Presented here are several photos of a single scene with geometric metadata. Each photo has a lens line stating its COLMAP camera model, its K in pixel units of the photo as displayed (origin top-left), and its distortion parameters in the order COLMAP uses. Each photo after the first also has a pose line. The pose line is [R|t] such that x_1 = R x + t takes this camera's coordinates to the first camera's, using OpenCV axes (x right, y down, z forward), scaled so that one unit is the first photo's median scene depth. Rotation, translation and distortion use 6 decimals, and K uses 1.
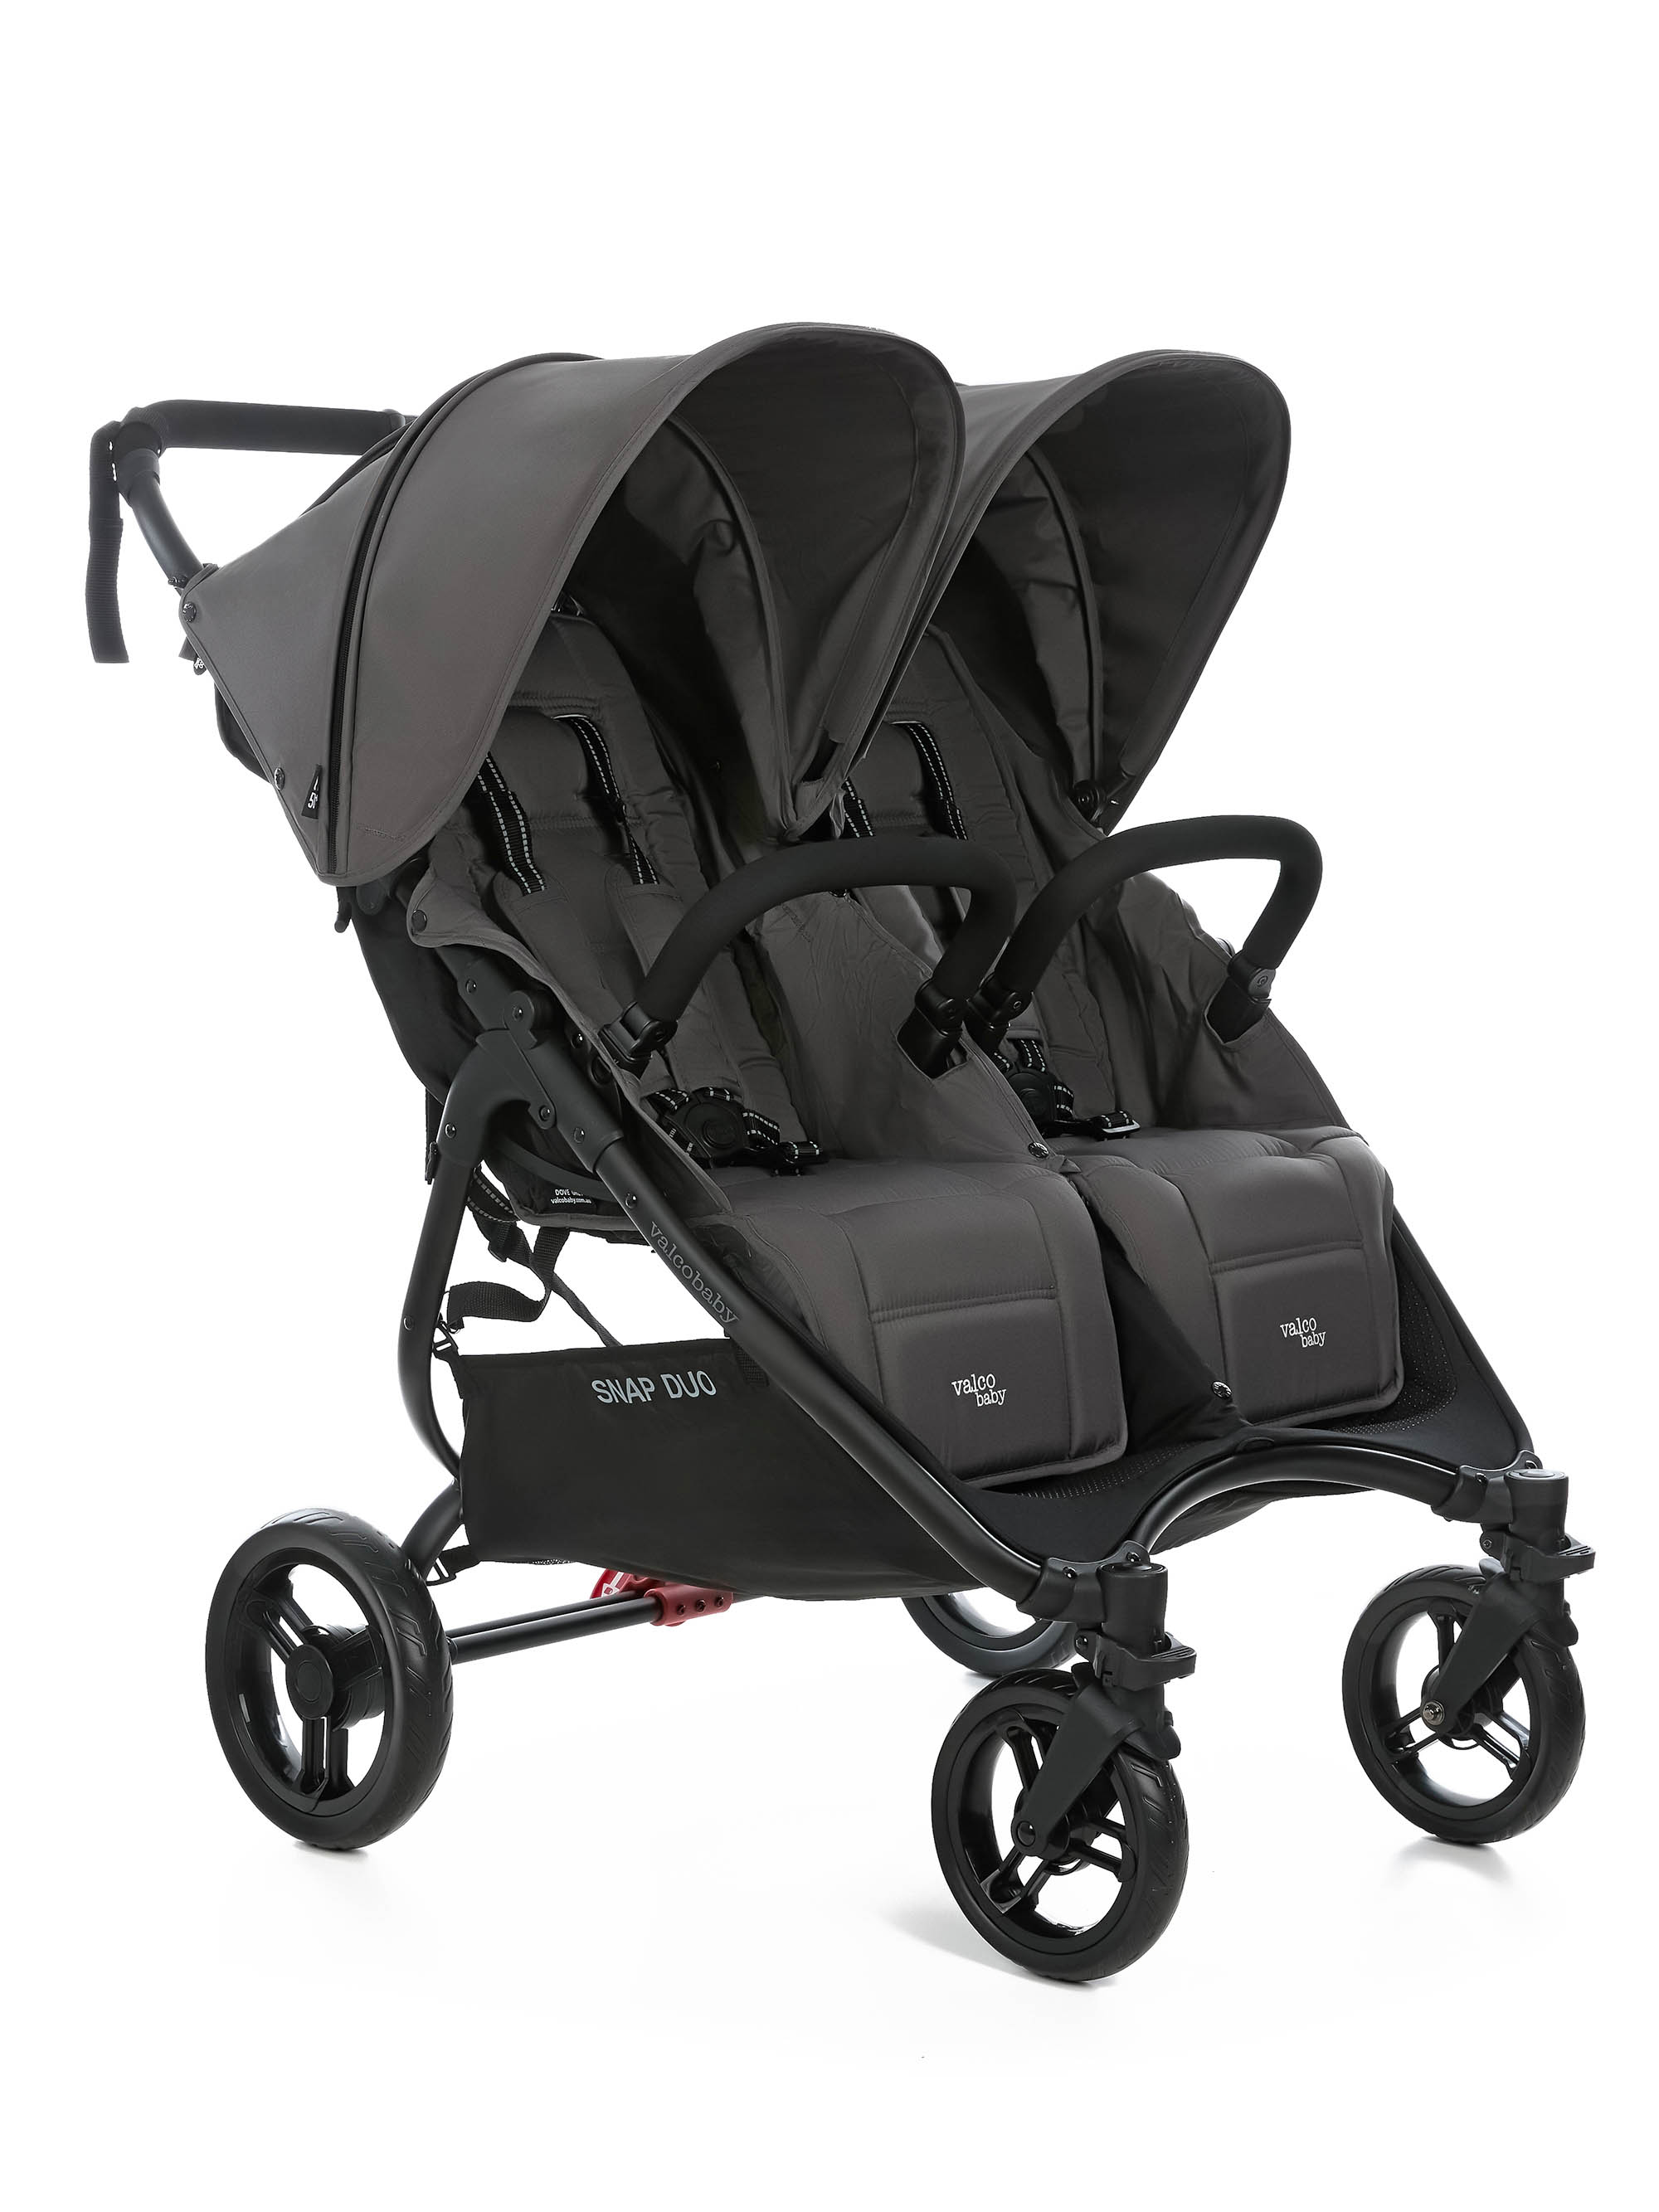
lens RADIAL K [[3101.9, 0, 829.5], [0, 3101.9, 1106.0], [0, 0, 1]] dist [0.005607, 0.002367]
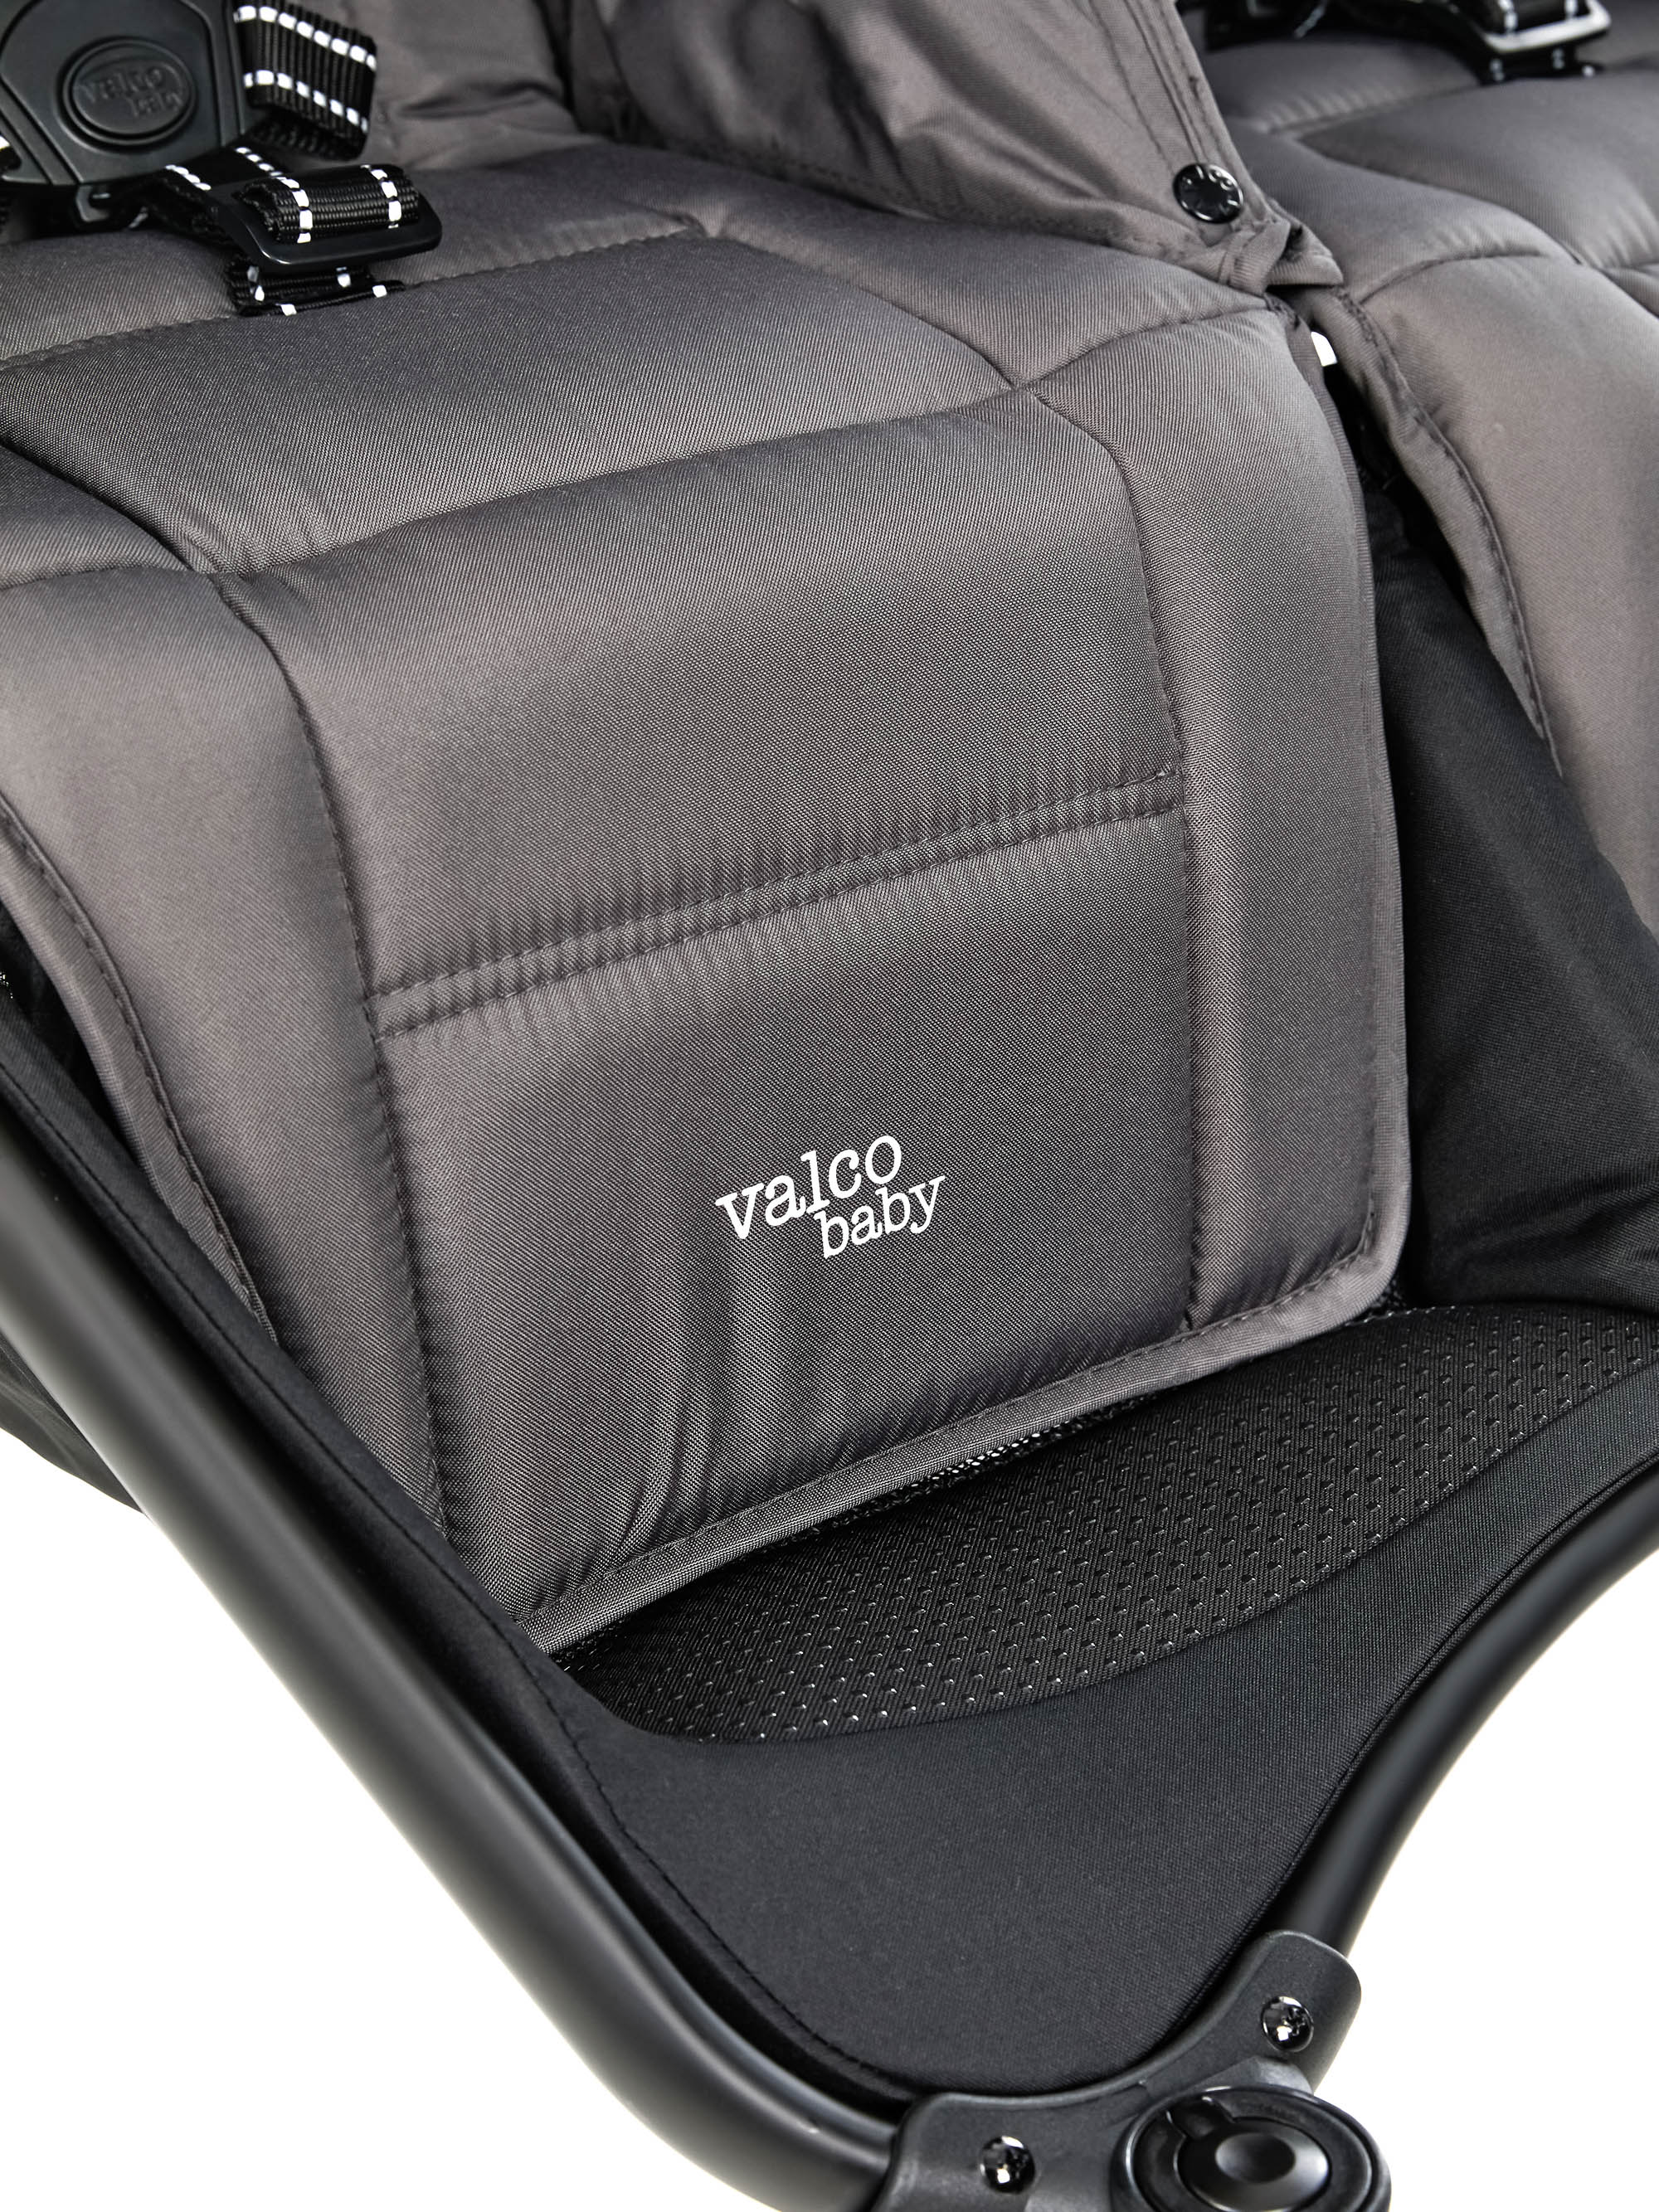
lens RADIAL K [[4308.8, 0, 829.5], [0, 4308.8, 1106.0], [0, 0, 1]] dist [0.017028, 0.038848]
pose [[0.993131, 0.067725, -0.095412, 0.079804], [-0.030215, 0.936240, 0.350060, -0.048441], [0.113036, -0.344773, 0.931856, 0.611480]]
